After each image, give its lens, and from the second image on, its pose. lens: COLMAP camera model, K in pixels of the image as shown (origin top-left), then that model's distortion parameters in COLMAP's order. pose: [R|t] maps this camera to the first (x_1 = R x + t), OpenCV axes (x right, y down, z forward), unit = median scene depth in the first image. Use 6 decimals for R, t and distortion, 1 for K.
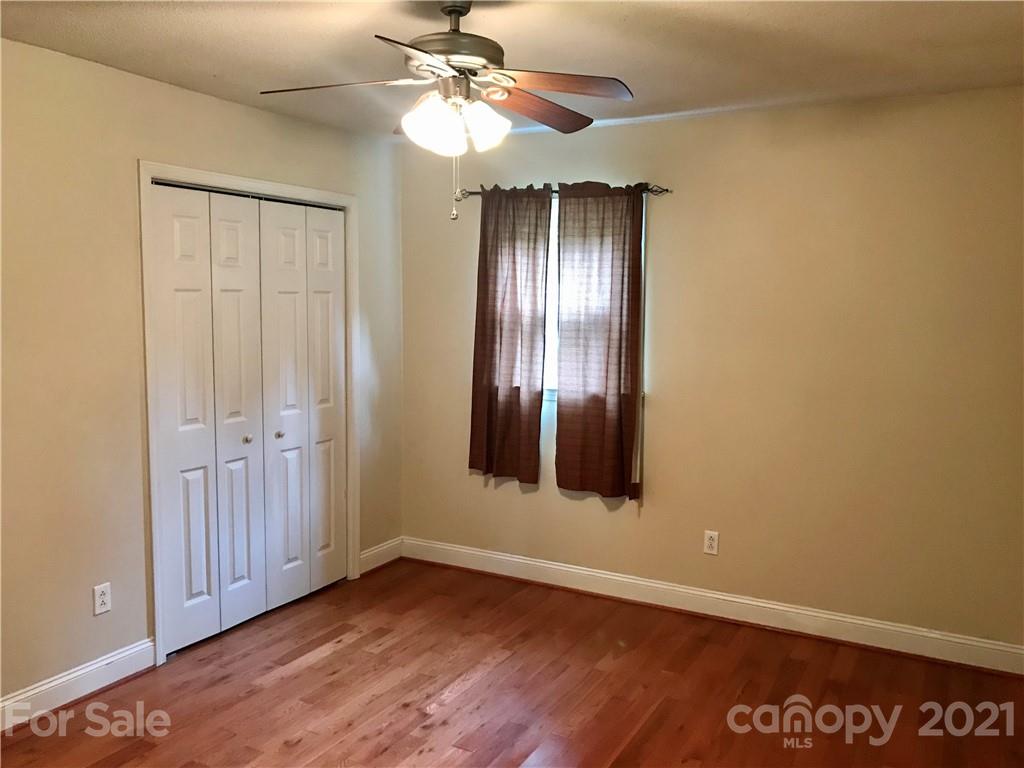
lens RADIAL K [[845.1, 0, 512.0], [0, 845.1, 384.0], [0, 0, 1]] dist [0.006733, 0.002601]
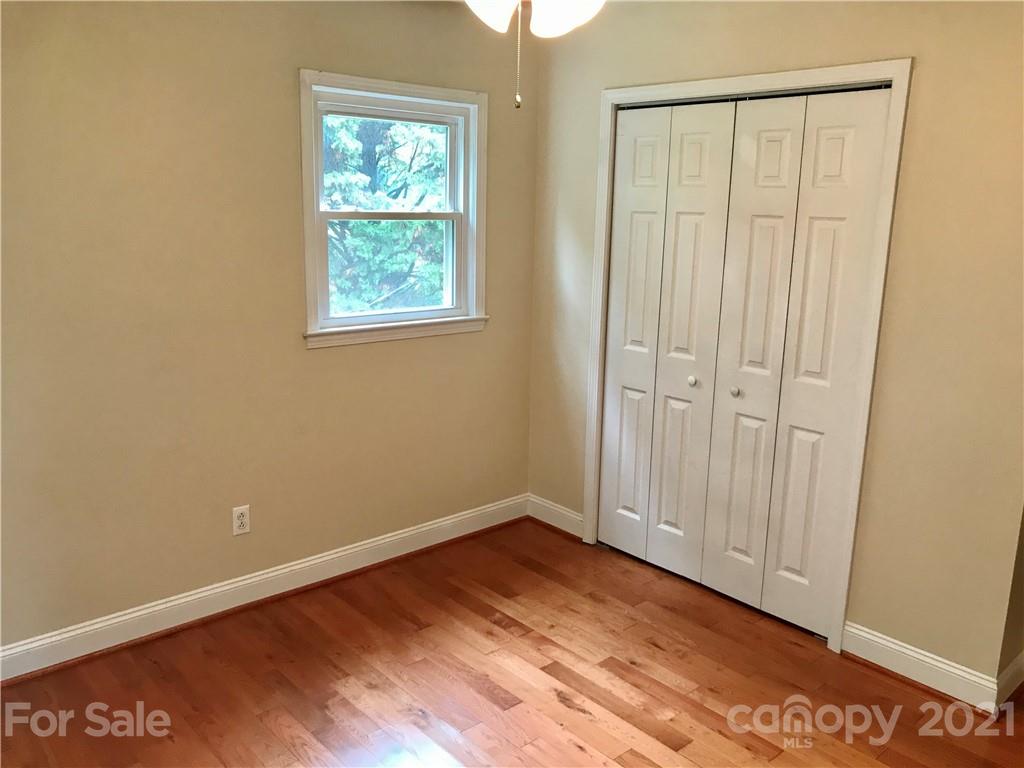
lens RADIAL K [[845.1, 0, 512.0], [0, 845.1, 384.0], [0, 0, 1]] dist [0.006733, 0.002601]
pose [[-0.345091, 0.166192, -0.923738, 0.699526], [-0.133077, 0.965591, 0.223437, -0.129324], [0.929087, 0.200035, -0.311101, 1.332222]]
